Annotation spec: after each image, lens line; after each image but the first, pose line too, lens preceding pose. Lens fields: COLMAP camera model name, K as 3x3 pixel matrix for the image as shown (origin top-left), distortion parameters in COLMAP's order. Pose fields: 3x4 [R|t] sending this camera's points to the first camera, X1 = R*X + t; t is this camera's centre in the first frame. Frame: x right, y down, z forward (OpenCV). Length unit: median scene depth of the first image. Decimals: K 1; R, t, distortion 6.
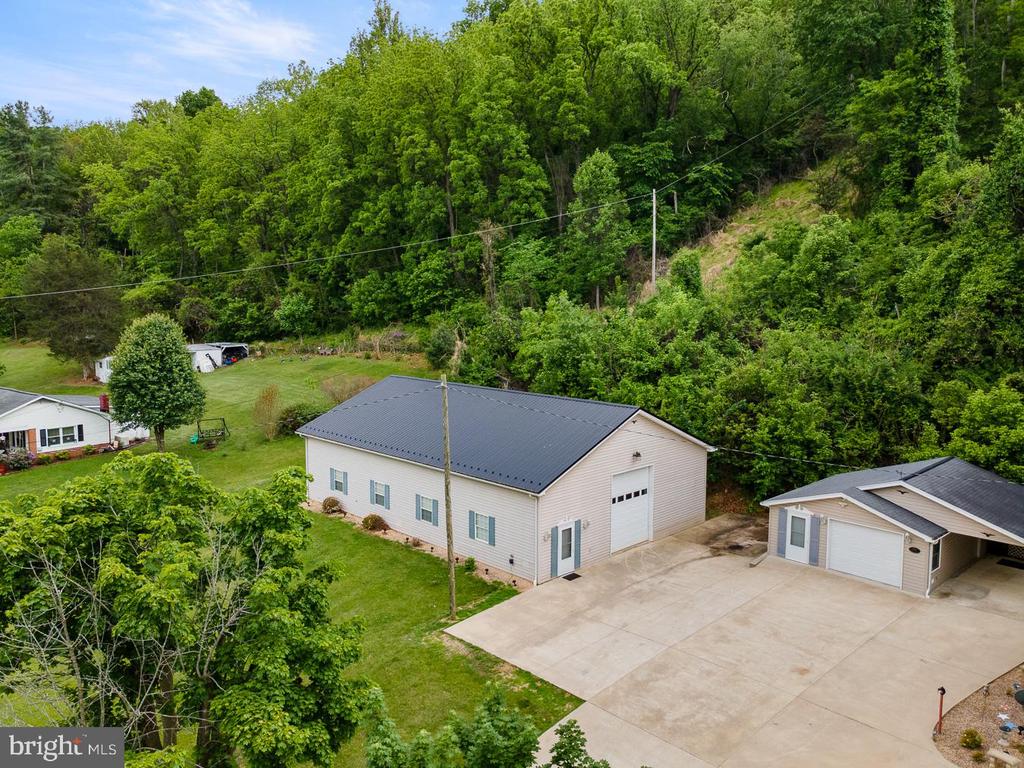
lens RADIAL K [[751.5, 0, 512.0], [0, 751.5, 384.0], [0, 0, 1]] dist [0.043676, -0.000369]
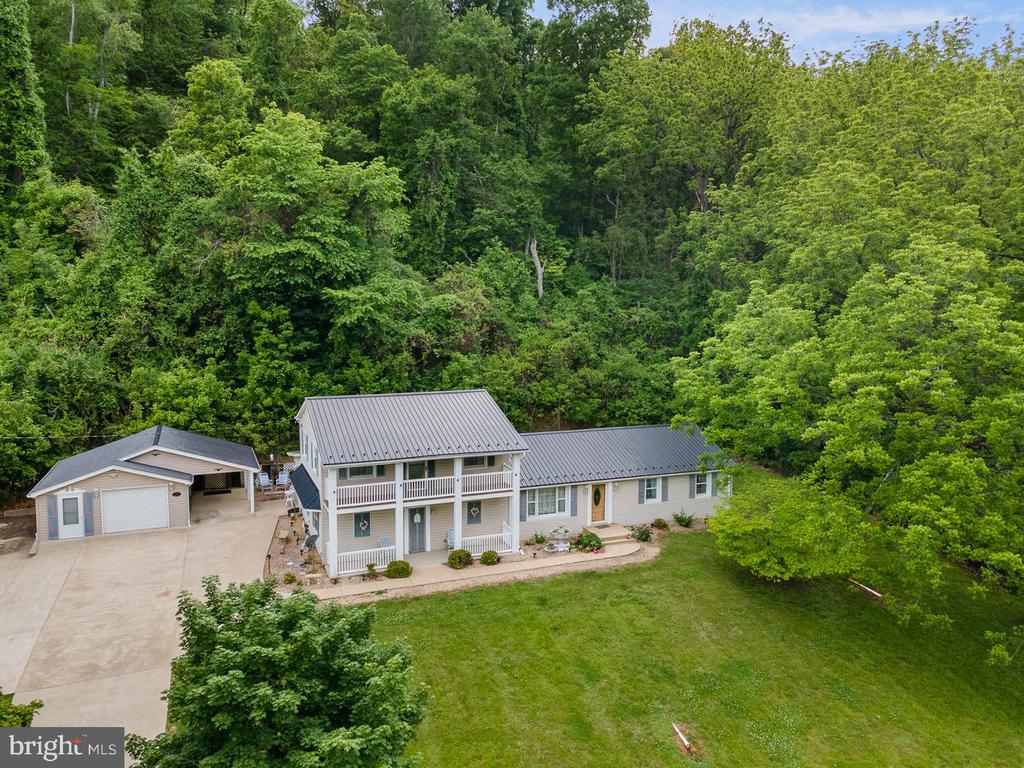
lens RADIAL K [[751.5, 0, 512.0], [0, 751.5, 384.0], [0, 0, 1]] dist [0.043676, -0.000369]
pose [[0.370408, -0.104745, 0.922944, -0.332247], [0.100769, 0.992289, 0.072172, -0.005525], [-0.923387, 0.066271, 0.378107, -0.032180]]
